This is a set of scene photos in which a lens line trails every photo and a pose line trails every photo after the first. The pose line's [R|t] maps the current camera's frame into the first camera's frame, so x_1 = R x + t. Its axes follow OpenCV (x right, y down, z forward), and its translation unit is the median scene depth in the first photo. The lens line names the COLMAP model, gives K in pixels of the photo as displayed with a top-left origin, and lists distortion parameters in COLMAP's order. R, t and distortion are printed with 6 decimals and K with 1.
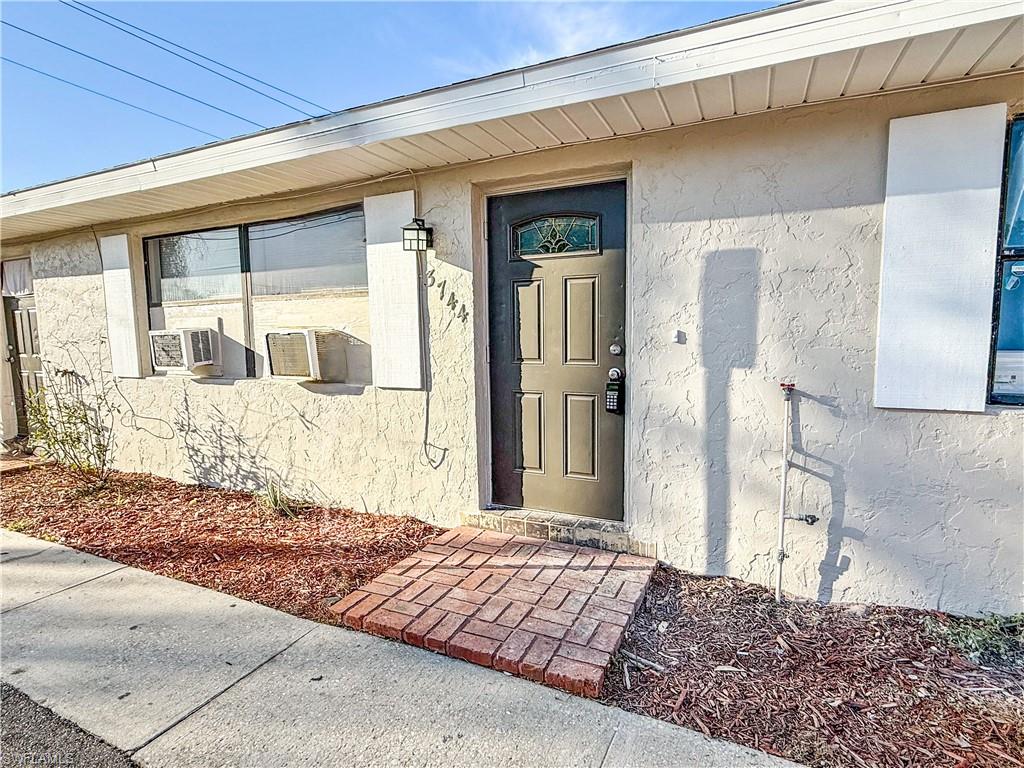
lens RADIAL K [[561.6, 0, 515.8], [0, 561.6, 383.4], [0, 0, 1]] dist [-0.013701, -0.001843]
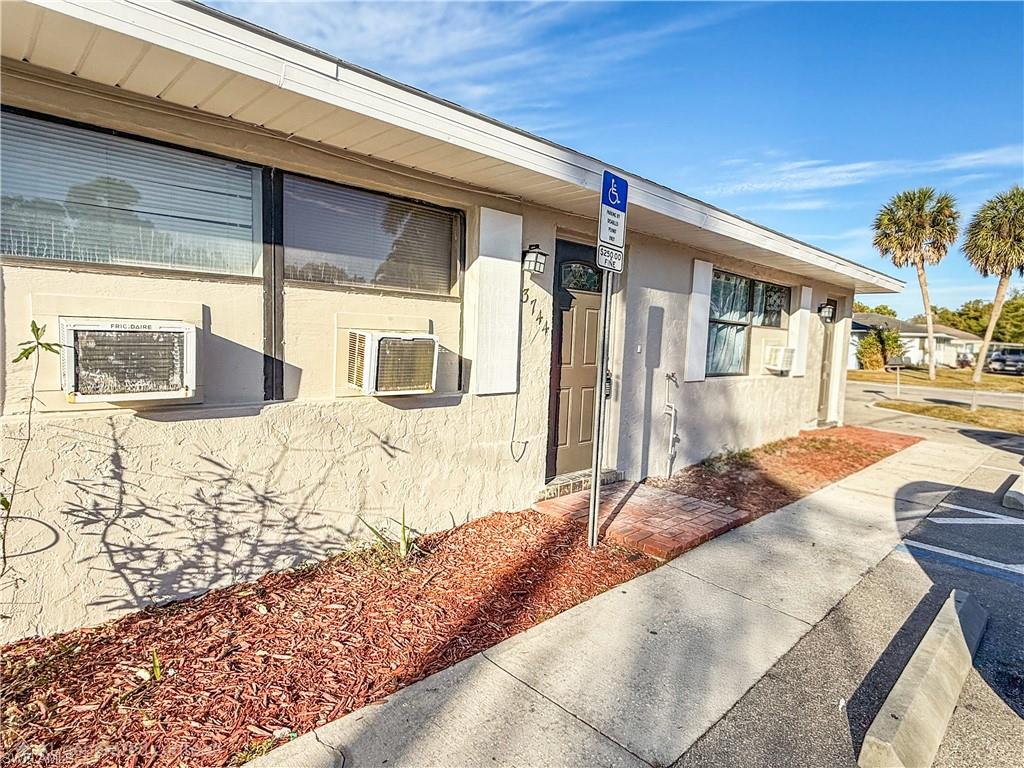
lens RADIAL K [[561.6, 0, 517.2], [0, 561.6, 381.1], [0, 0, 1]] dist [-0.013701, -0.001843]
pose [[0.335543, -0.045906, 0.940906, -1.005017], [0.055982, 0.998018, 0.028729, -0.037138], [-0.940360, 0.043034, 0.337448, 0.510903]]
